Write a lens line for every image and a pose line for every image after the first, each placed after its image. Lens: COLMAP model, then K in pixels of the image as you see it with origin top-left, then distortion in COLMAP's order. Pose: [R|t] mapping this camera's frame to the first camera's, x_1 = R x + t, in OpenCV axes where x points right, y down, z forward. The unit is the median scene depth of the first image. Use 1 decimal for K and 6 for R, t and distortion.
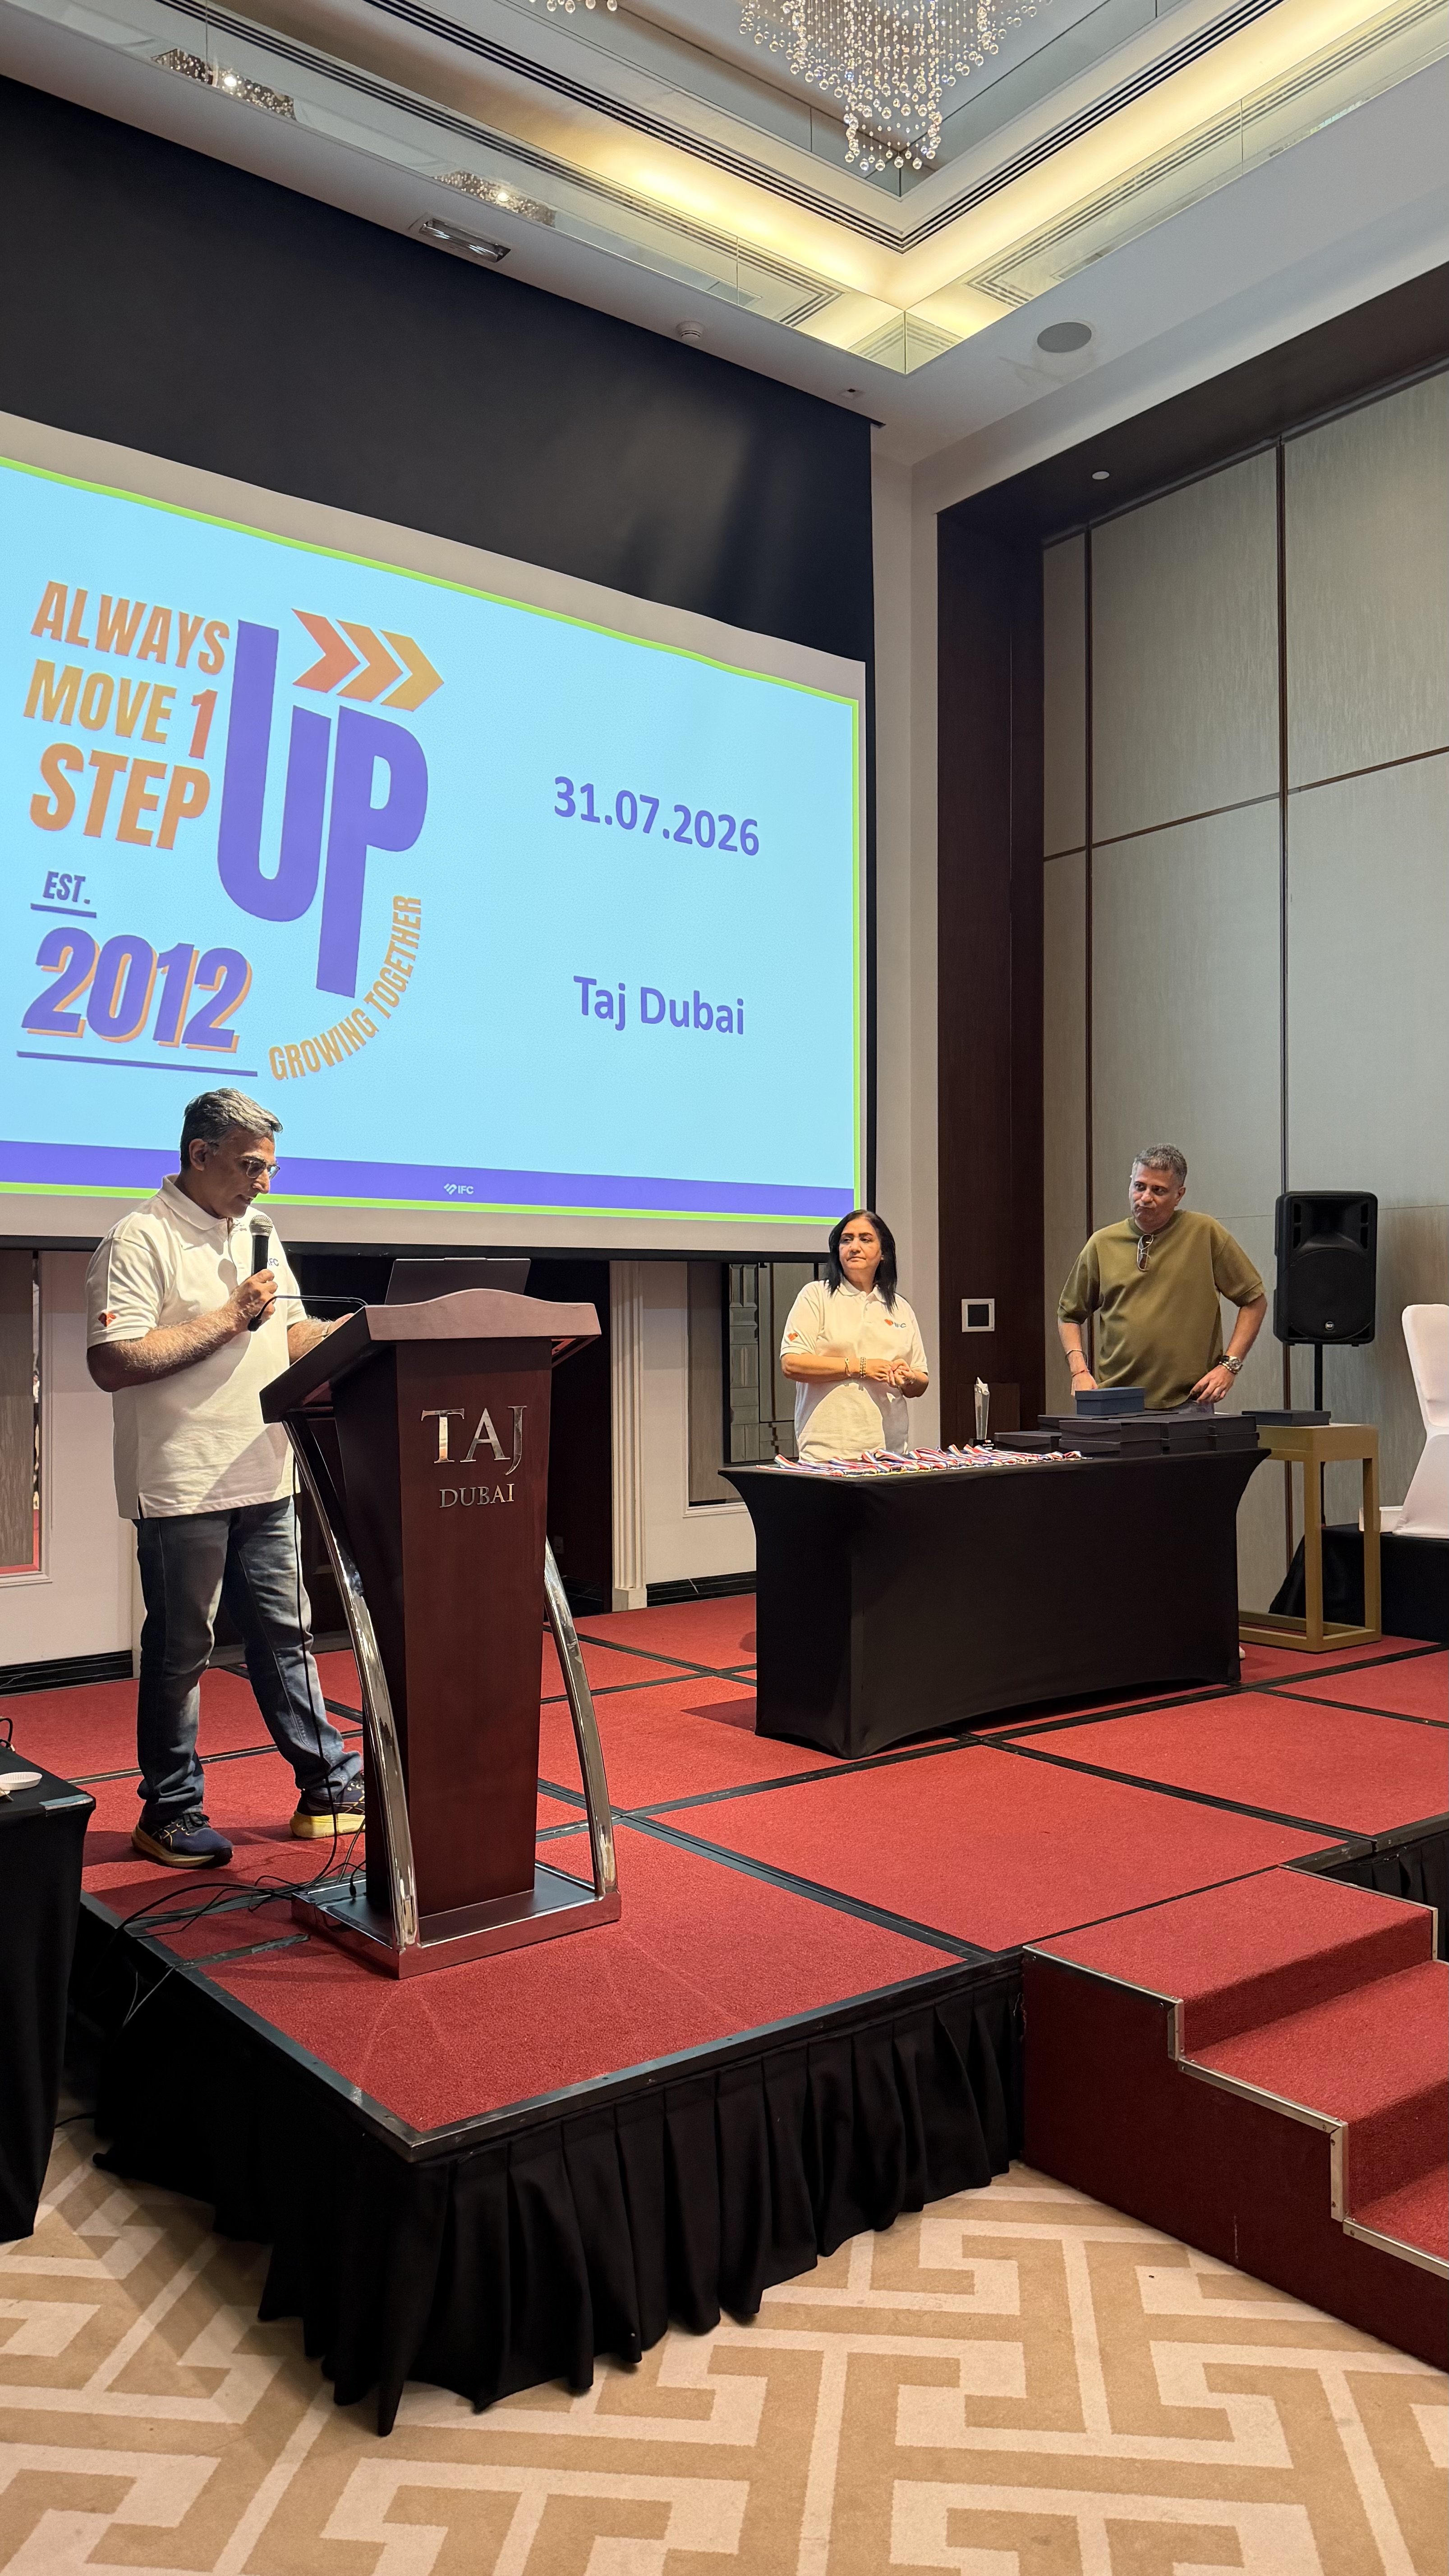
lens RADIAL K [[1842.7, 0, 728.0], [0, 1842.7, 1312.8], [0, 0, 1]] dist [0.085167, -0.114866]
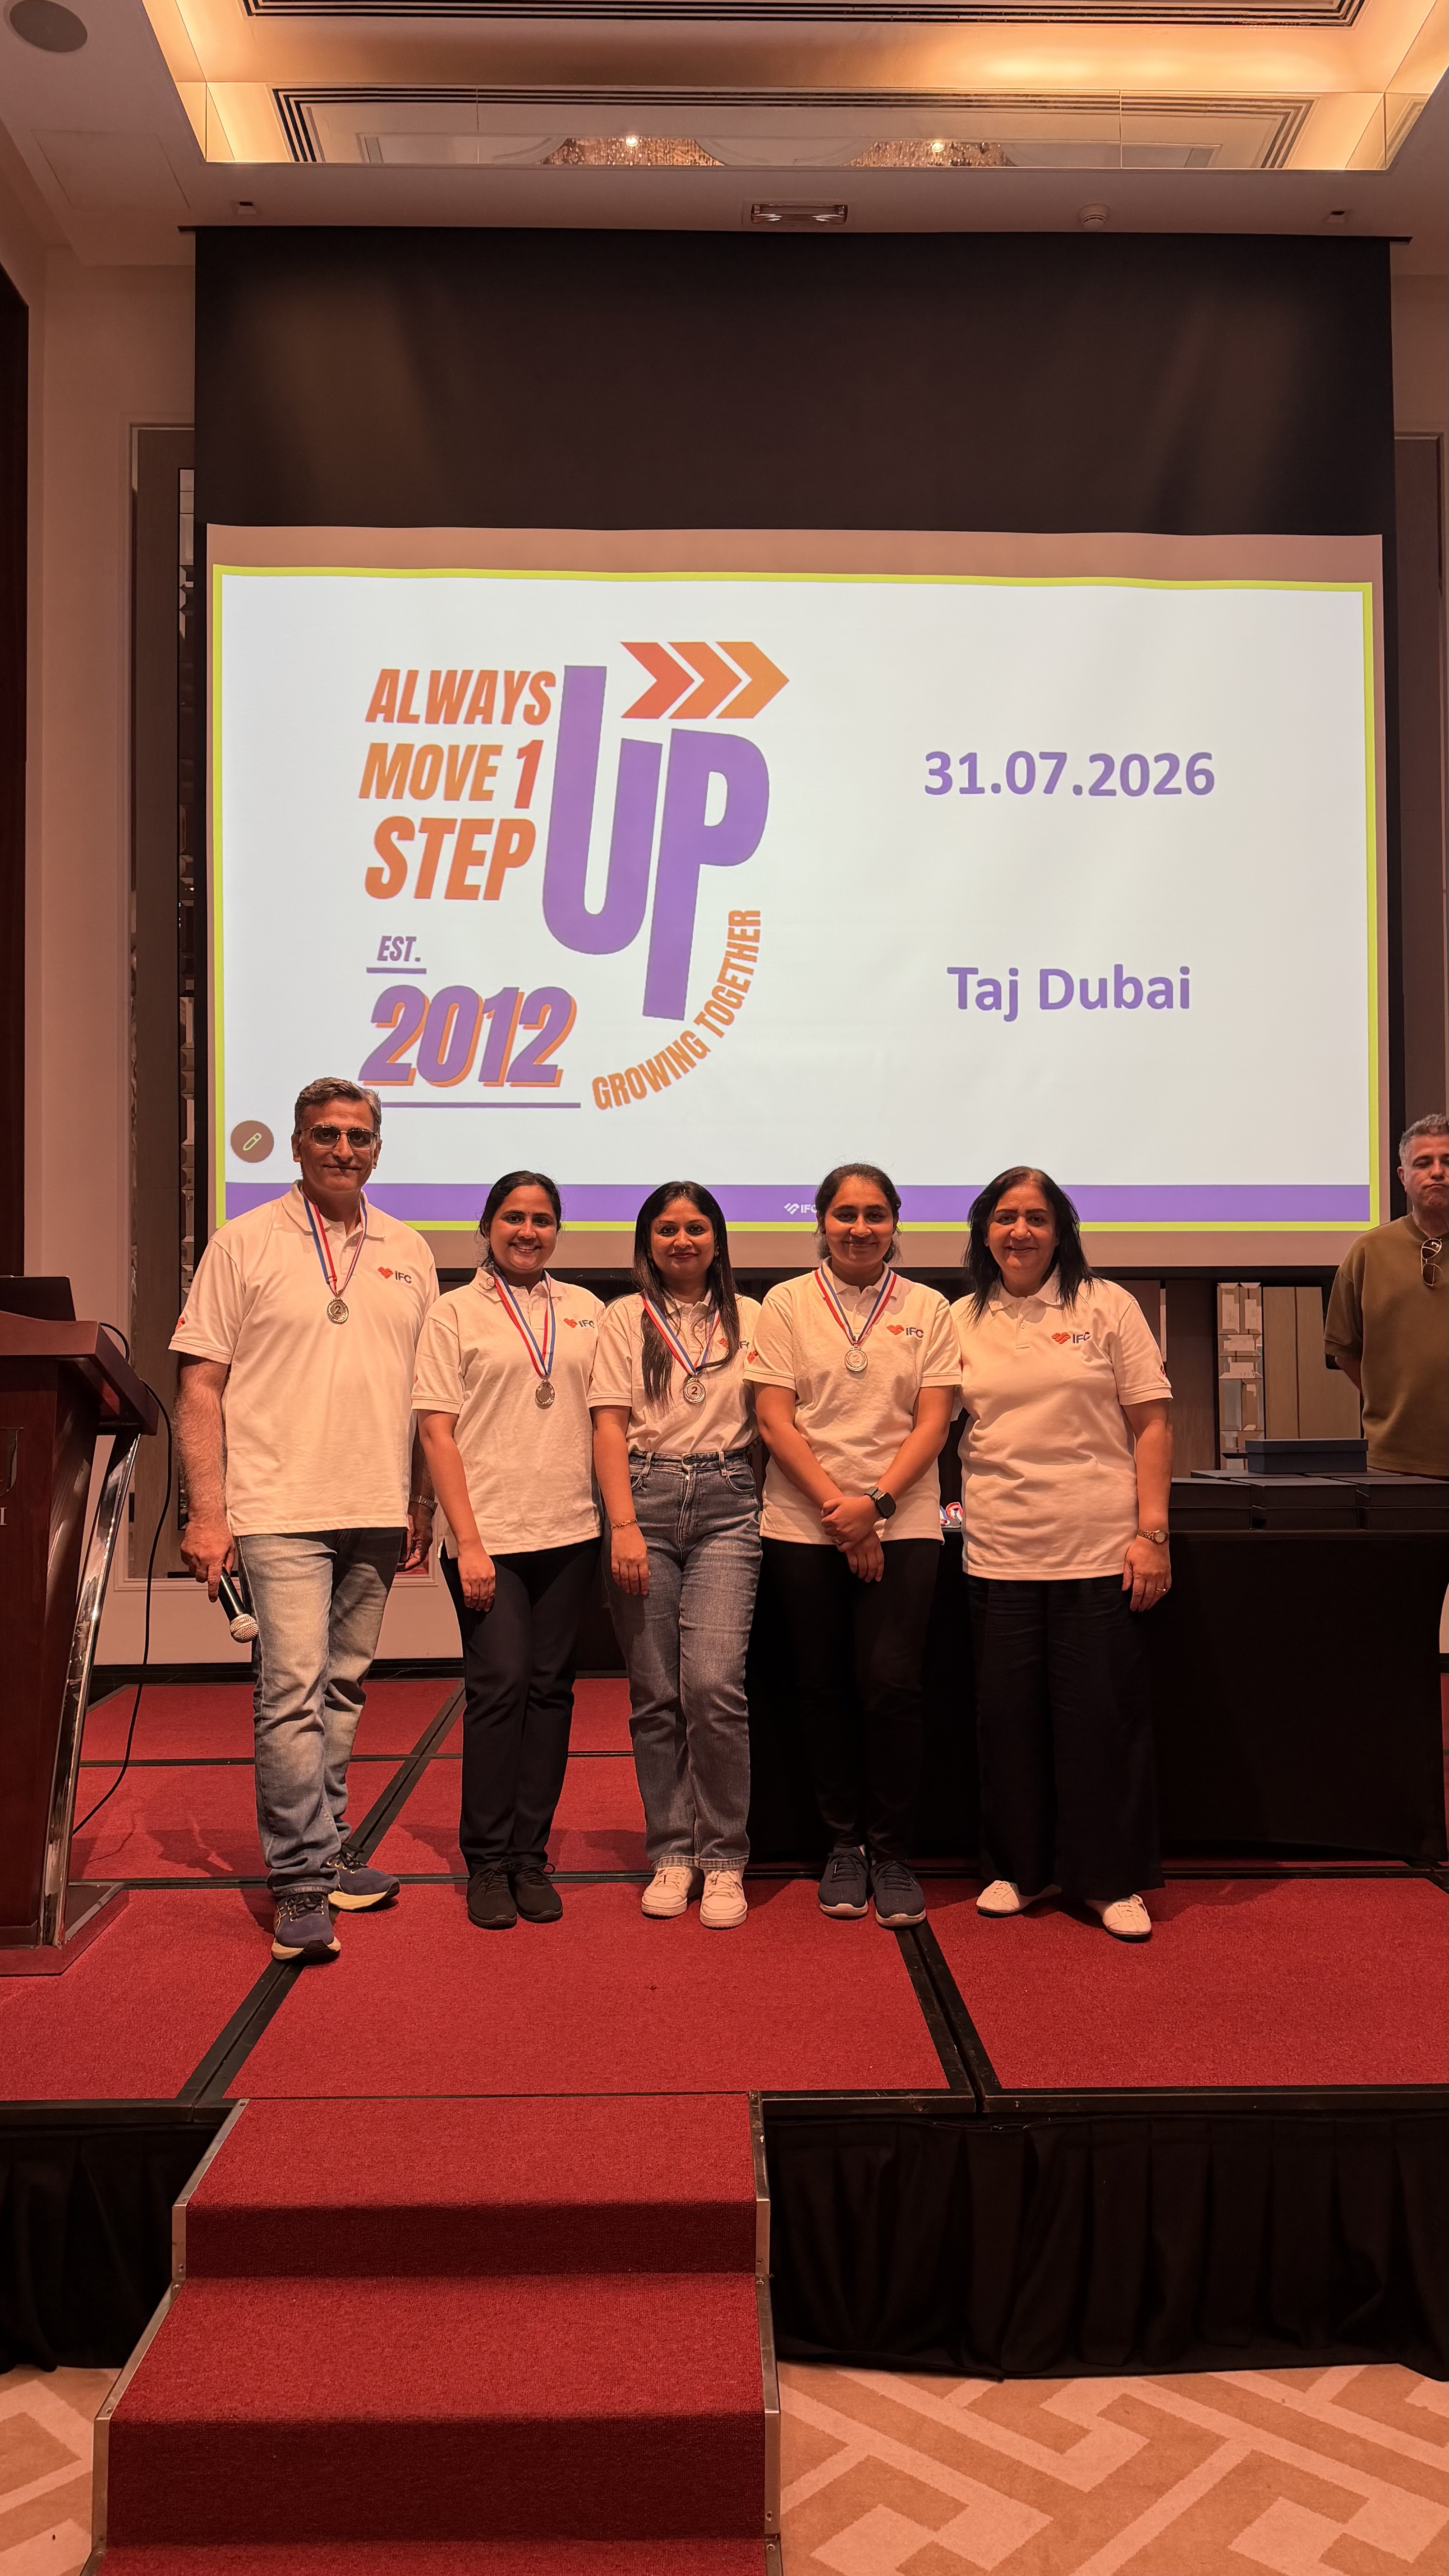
lens RADIAL K [[1842.7, 0, 710.3], [0, 1842.7, 1311.7], [0, 0, 1]] dist [0.085167, -0.114866]
pose [[0.797347, -0.011572, -0.603410, 0.416105], [-0.000177, 0.999812, -0.019408, 0.004823], [0.603521, 0.015581, 0.797195, 0.235749]]
